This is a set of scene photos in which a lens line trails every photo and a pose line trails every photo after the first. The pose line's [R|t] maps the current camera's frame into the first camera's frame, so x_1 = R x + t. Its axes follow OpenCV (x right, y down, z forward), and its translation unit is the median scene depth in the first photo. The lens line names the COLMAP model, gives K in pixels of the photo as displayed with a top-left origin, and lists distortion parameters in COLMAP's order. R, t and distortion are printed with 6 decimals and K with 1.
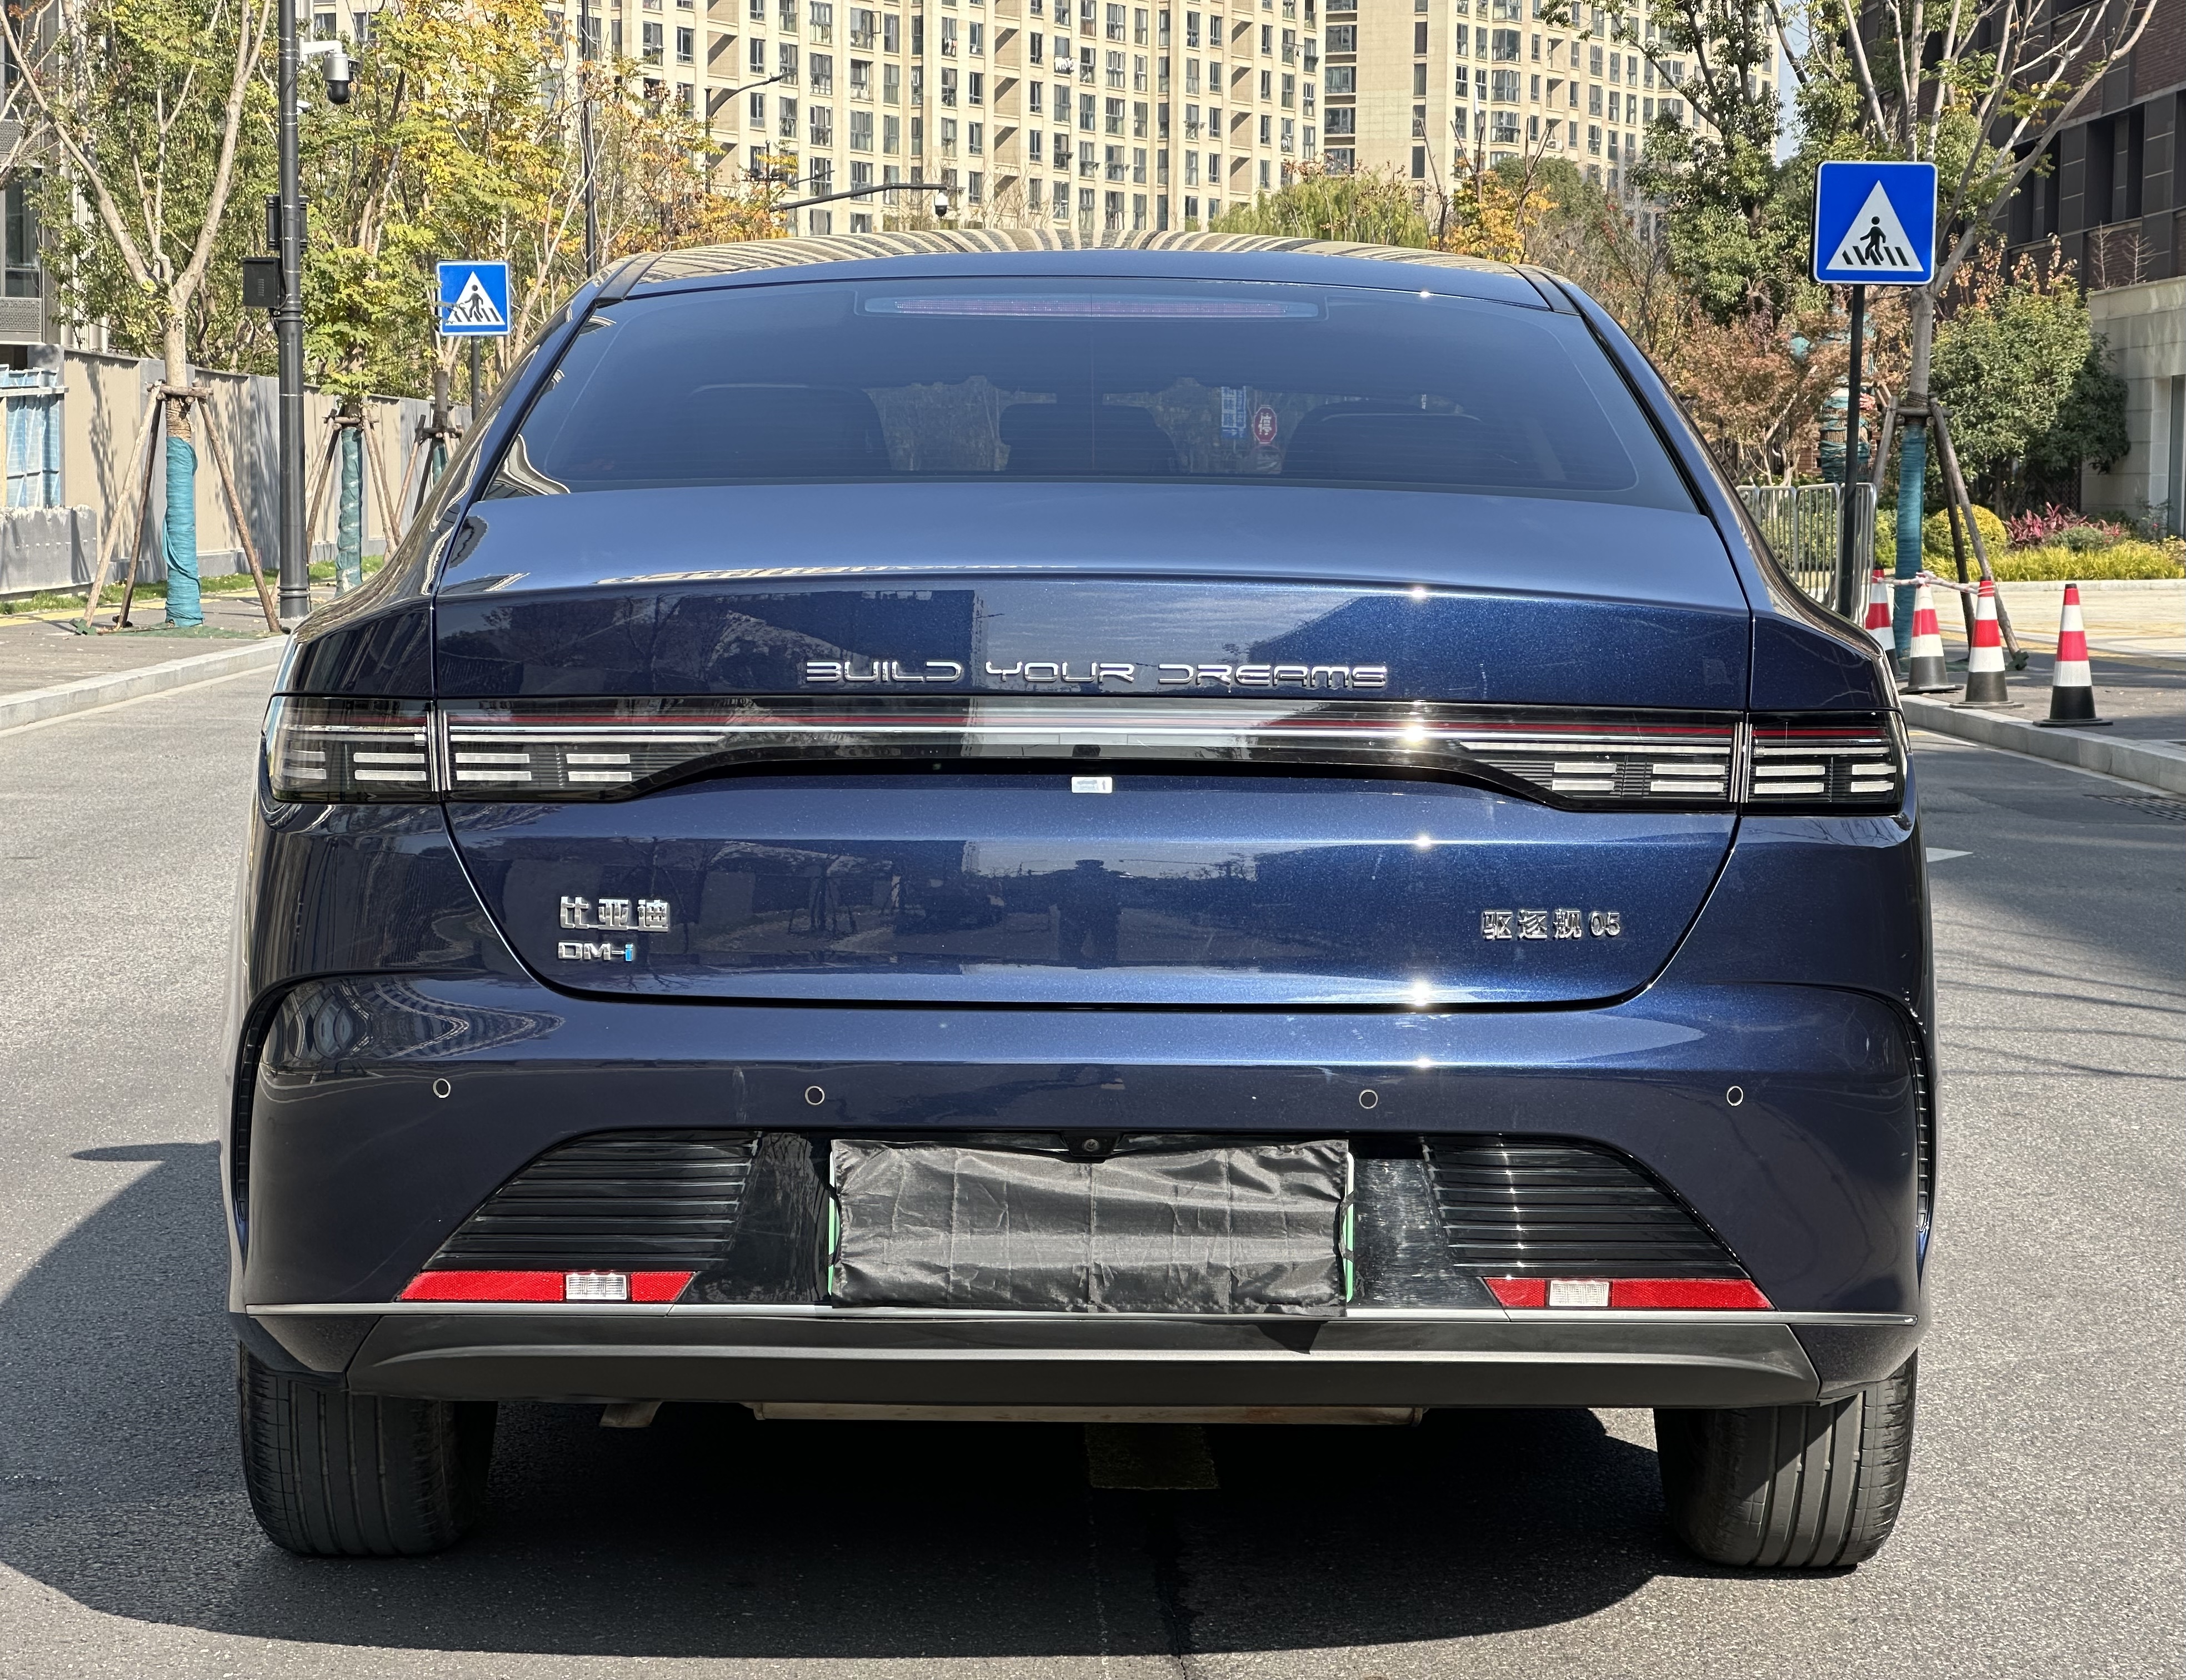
lens RADIAL K [[5090.9, 0, 1093.0], [0, 5090.9, 840.0], [0, 0, 1]] dist [-0.221459, 3.289139]
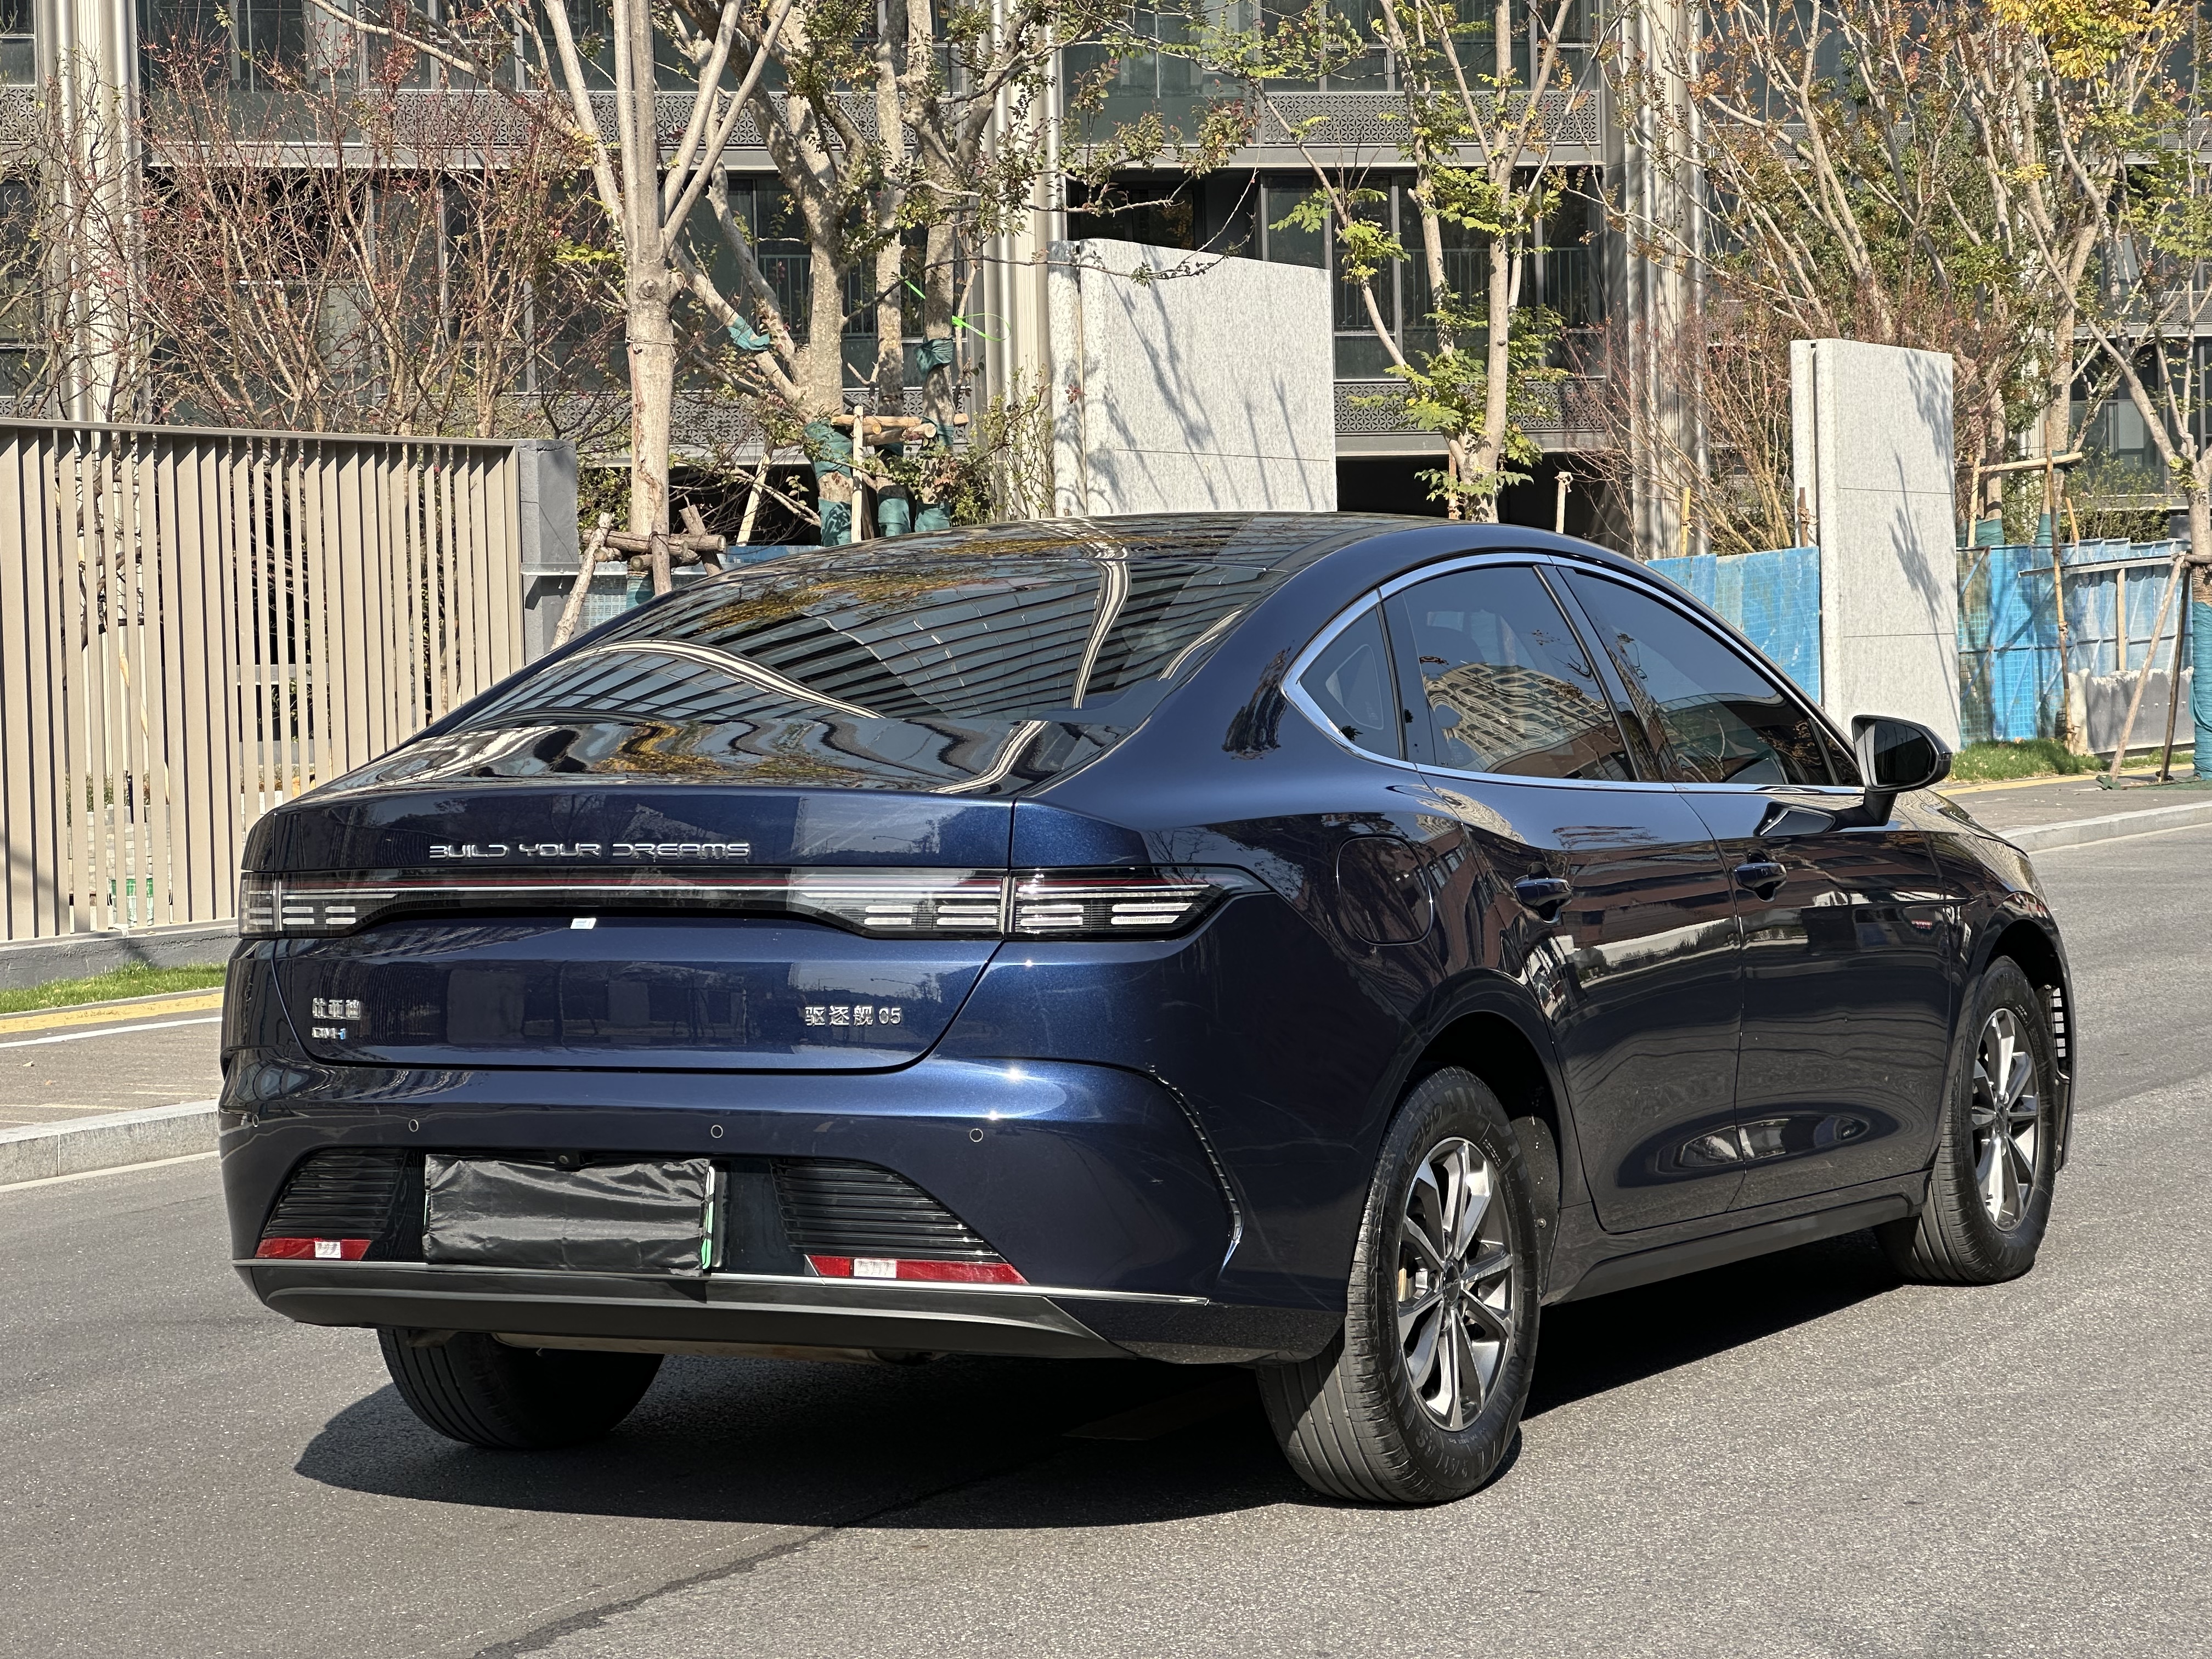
lens RADIAL K [[4926.2, 0, 1106.0], [0, 4926.2, 829.5], [0, 0, 1]] dist [0.020525, 0.210293]
pose [[0.887577, -0.017454, -0.460329, 0.807156], [0.002998, 0.999480, -0.032115, 0.008685], [0.460650, 0.027124, 0.887167, -0.233935]]
